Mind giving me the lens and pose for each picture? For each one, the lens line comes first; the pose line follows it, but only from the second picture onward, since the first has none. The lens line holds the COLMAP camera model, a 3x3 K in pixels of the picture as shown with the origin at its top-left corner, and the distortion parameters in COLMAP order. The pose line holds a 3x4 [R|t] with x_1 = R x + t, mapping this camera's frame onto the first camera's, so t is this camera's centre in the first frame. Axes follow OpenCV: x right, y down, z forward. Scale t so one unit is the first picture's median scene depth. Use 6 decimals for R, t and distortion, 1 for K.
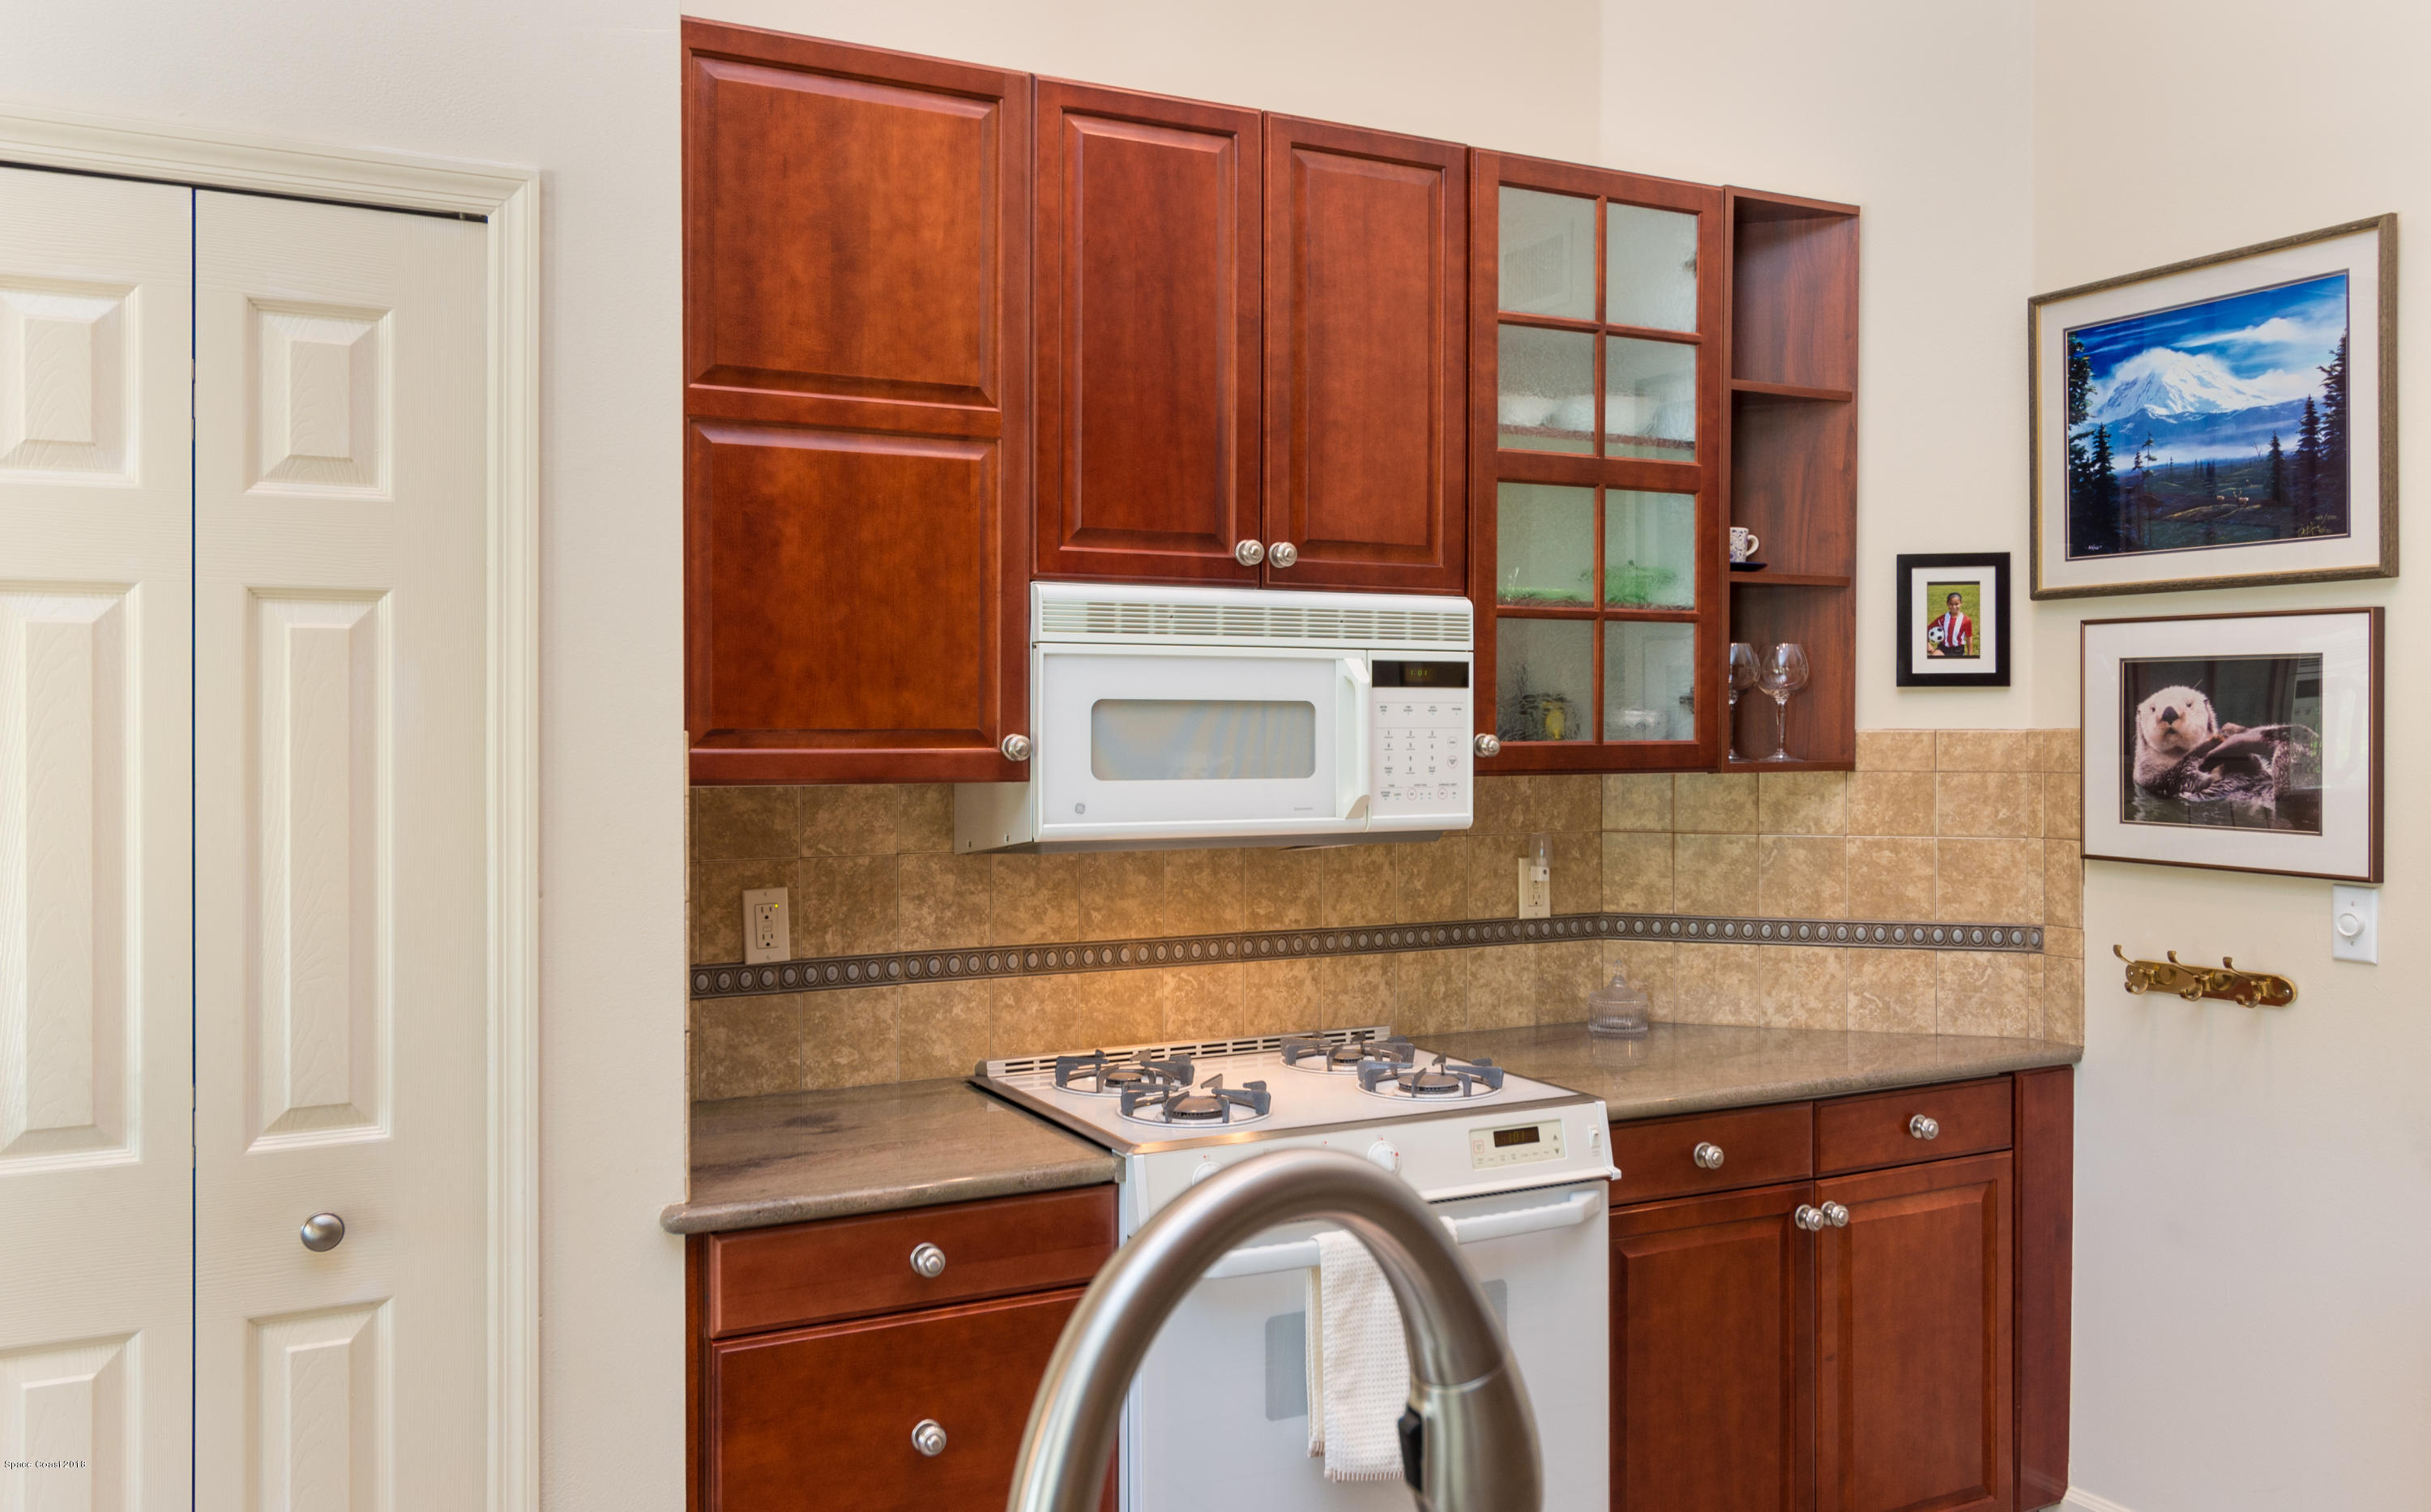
lens RADIAL K [[1883.9, 0, 1215.3], [0, 1883.9, 740.9], [0, 0, 1]] dist [-0.003203, 0.000289]
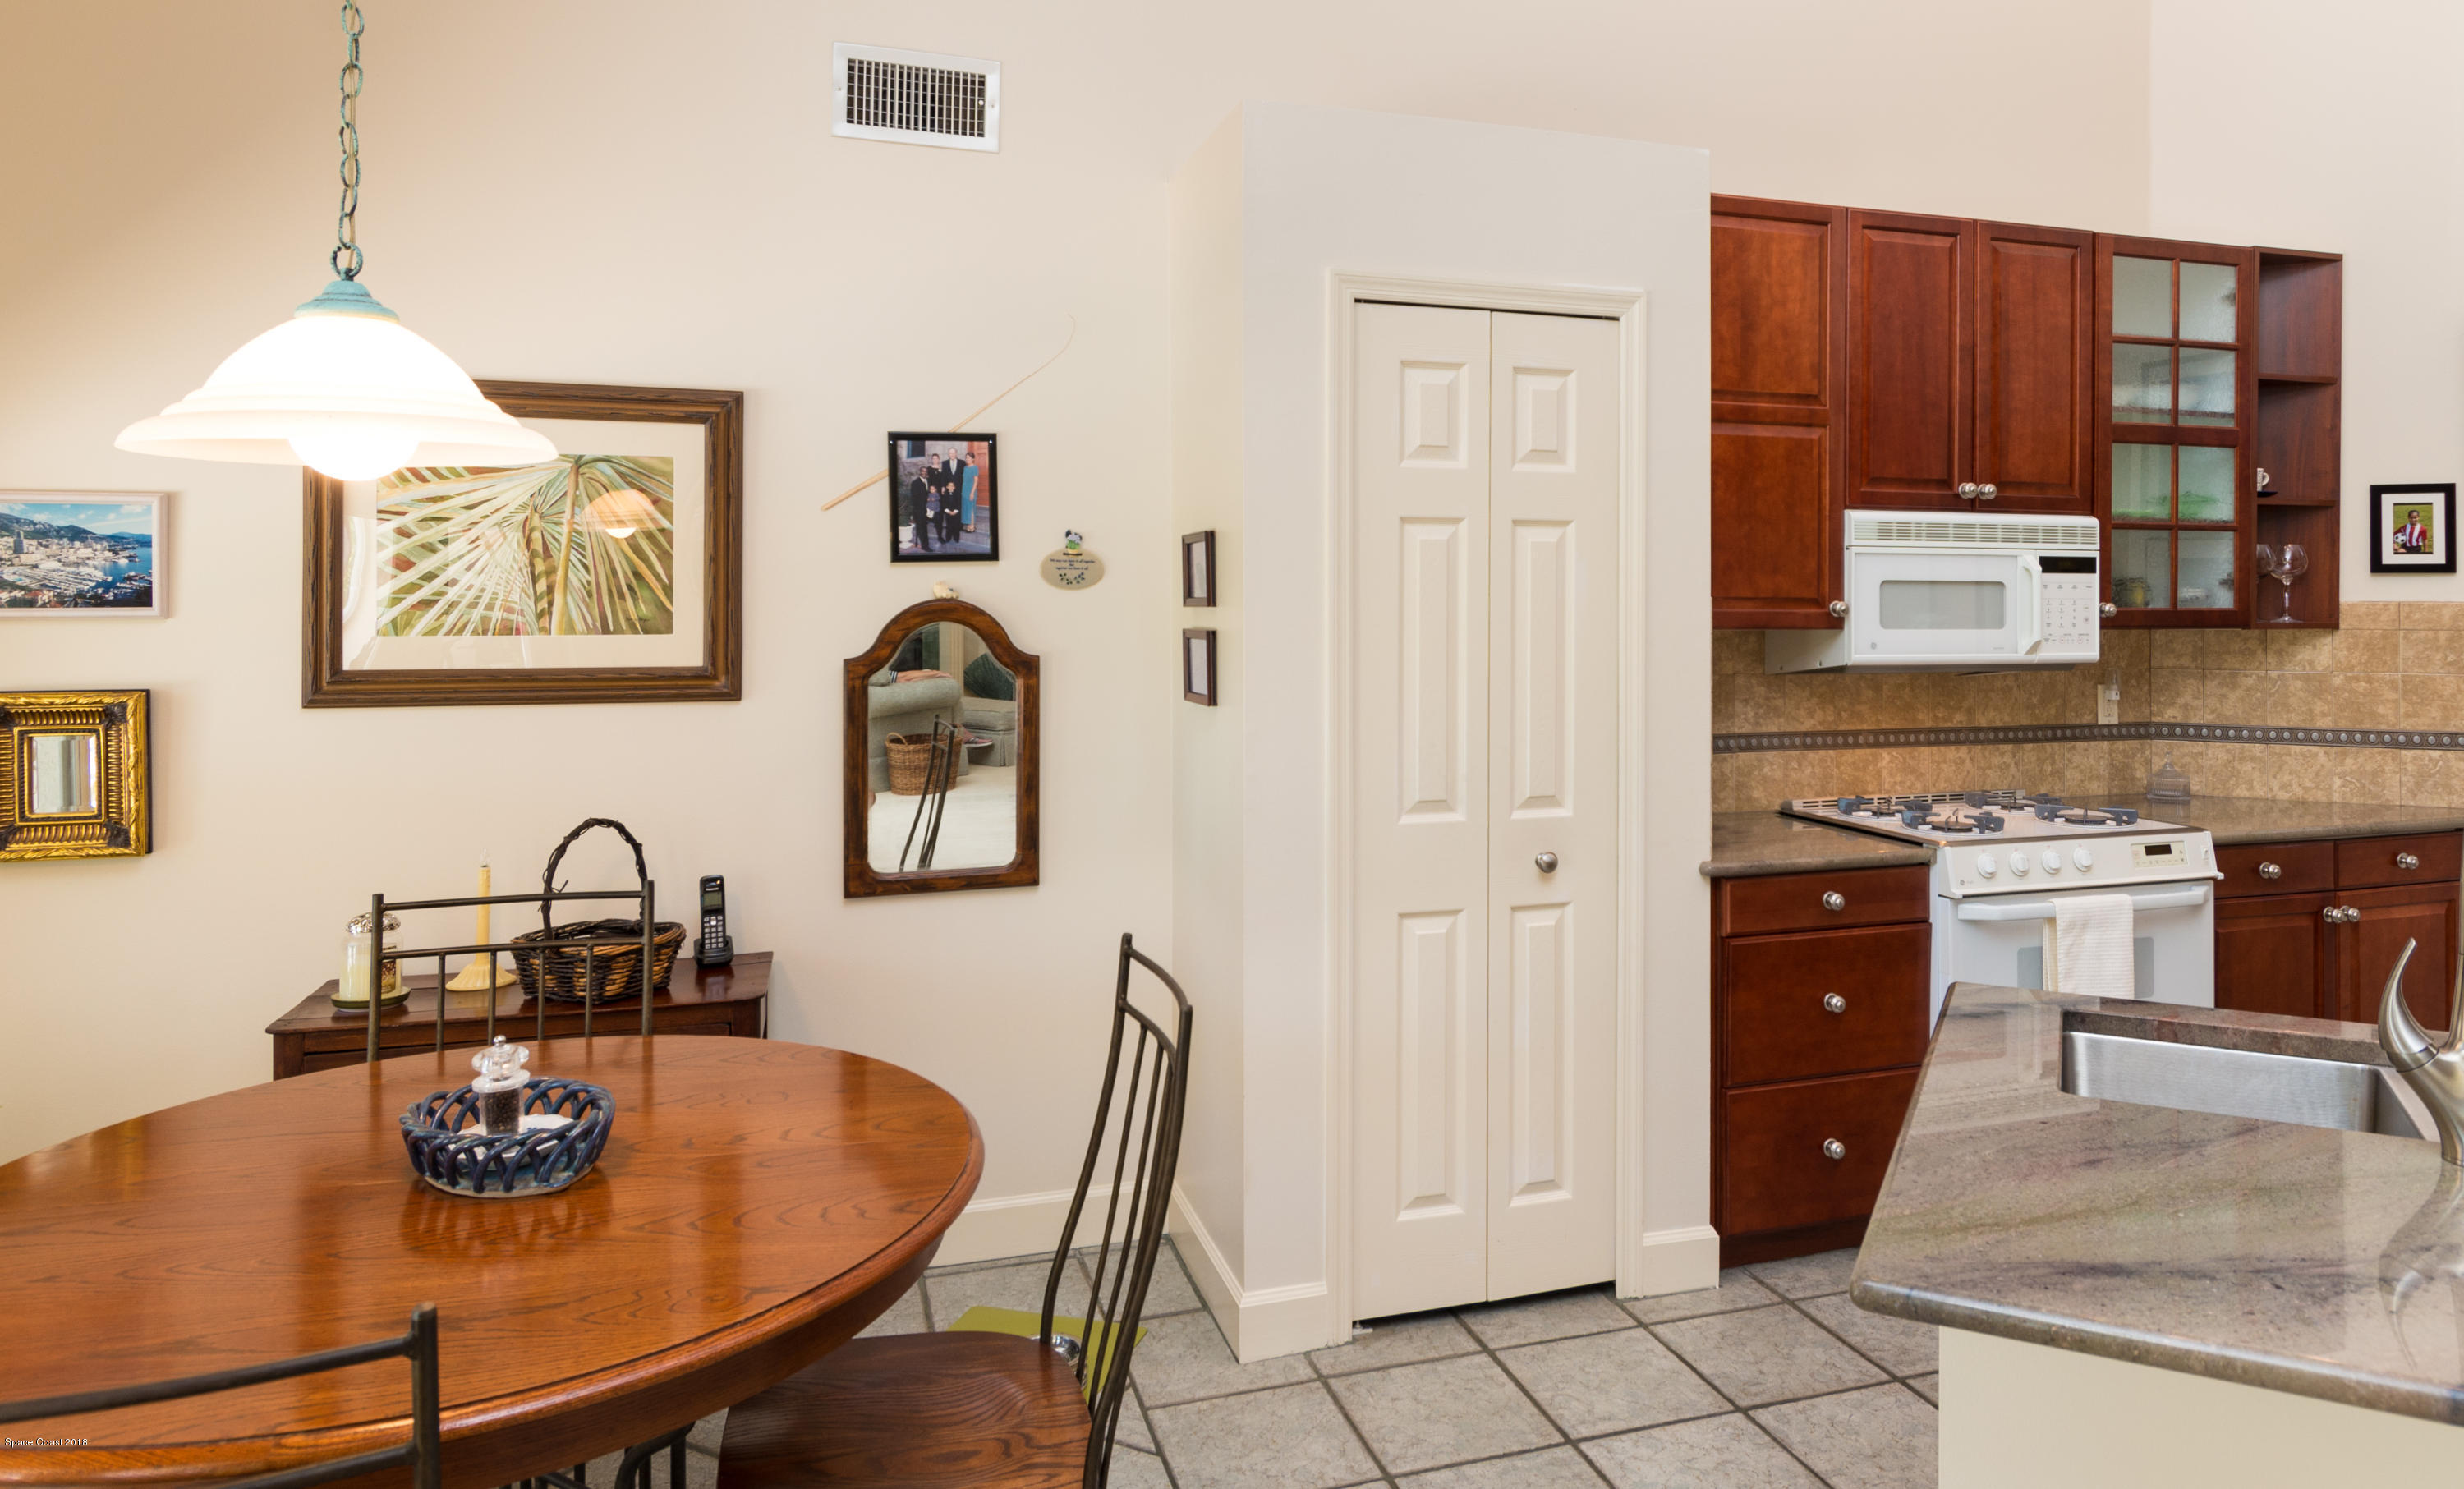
lens RADIAL K [[1505.6, 0, 1306.9], [0, 1505.6, 601.5], [0, 0, 1]] dist [-0.005959, -0.002499]
pose [[0.987236, 0.003652, -0.159225, -0.326508], [-0.005126, 0.999948, -0.008849, 0.010194], [0.159184, 0.009552, 0.987203, -0.360977]]
